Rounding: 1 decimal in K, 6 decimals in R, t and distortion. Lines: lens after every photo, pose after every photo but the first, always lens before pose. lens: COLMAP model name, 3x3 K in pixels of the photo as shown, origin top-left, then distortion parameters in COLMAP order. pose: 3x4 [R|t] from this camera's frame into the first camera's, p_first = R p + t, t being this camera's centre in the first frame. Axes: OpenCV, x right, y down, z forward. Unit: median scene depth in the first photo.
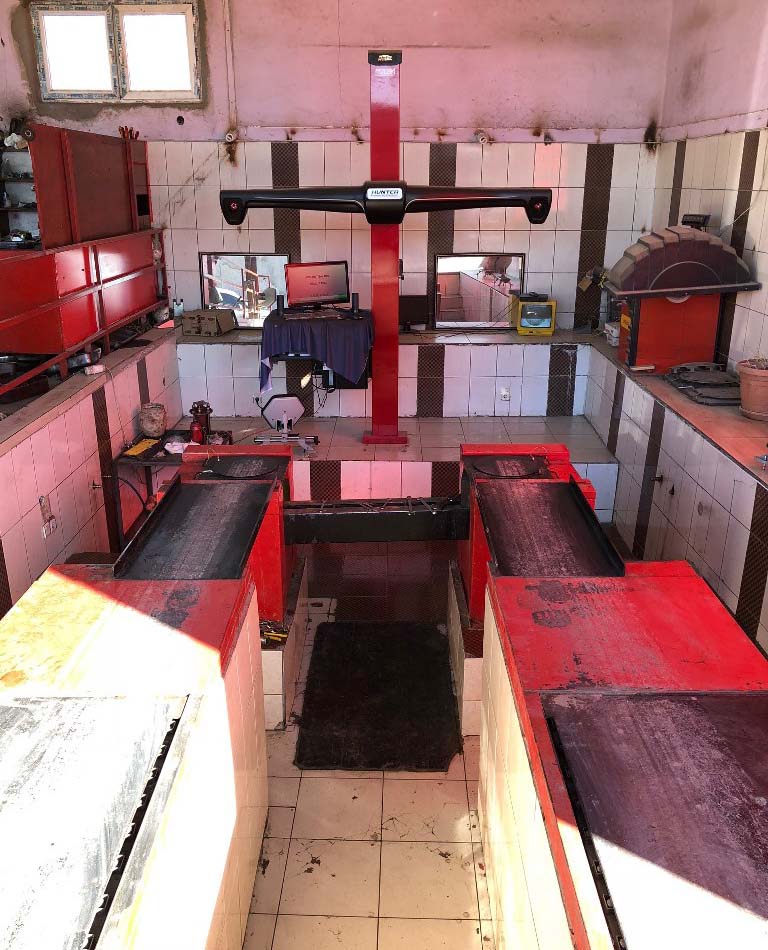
lens RADIAL K [[829.2, 0, 385.7], [0, 829.2, 447.8], [0, 0, 1]] dist [0.021676, -0.018766]
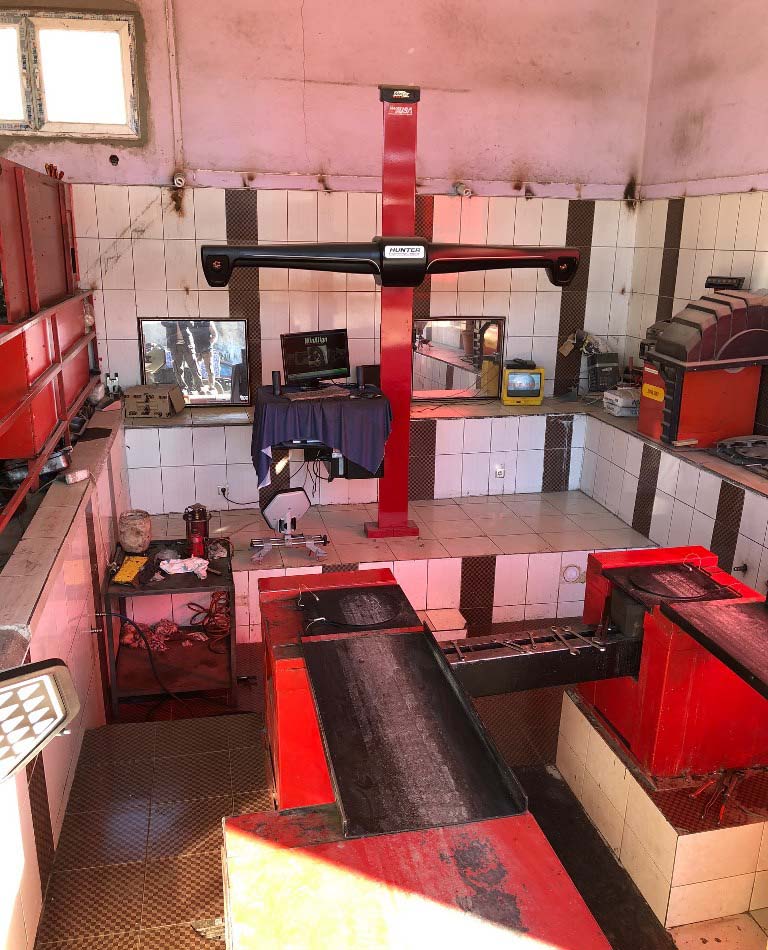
lens RADIAL K [[829.2, 0, 386.3], [0, 829.2, 484.5], [0, 0, 1]] dist [0.021676, -0.018766]
pose [[0.976487, -0.048820, 0.209976, -0.175800], [0.052514, 0.998547, -0.012051, -0.046983], [-0.209083, 0.022794, 0.977632, 0.141825]]
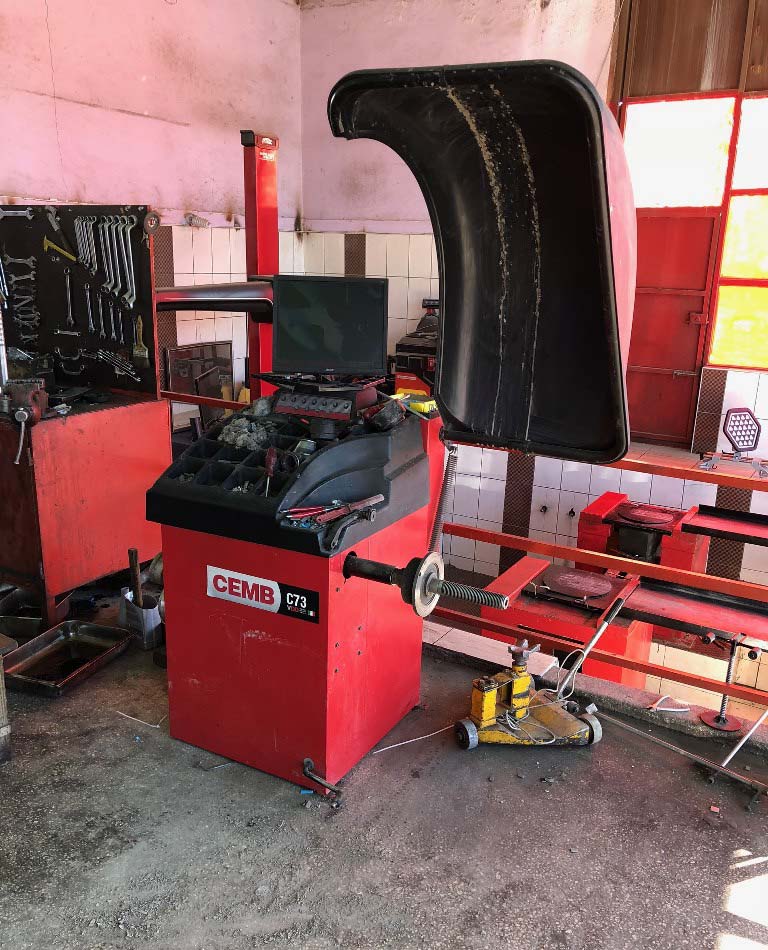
lens RADIAL K [[829.2, 0, 377.2], [0, 829.2, 479.6], [0, 0, 1]] dist [0.021676, -0.018766]
pose [[0.518595, -0.218291, 0.826685, -0.623342], [0.238420, 0.965430, 0.105362, -0.148295], [-0.821106, 0.142458, 0.552712, 0.373224]]
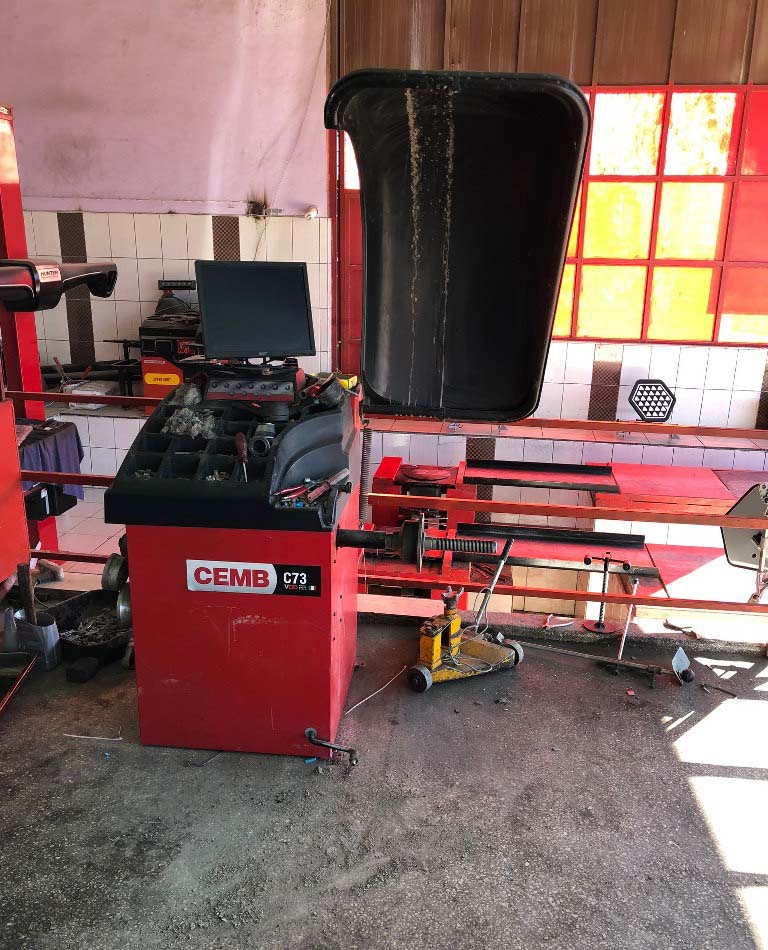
lens RADIAL K [[829.2, 0, 387.6], [0, 829.2, 479.0], [0, 0, 1]] dist [0.021676, -0.018766]
pose [[0.142565, -0.277527, 0.950081, -0.669320], [0.282889, 0.931271, 0.229583, -0.172234], [-0.948498, 0.236037, 0.211276, 0.447076]]
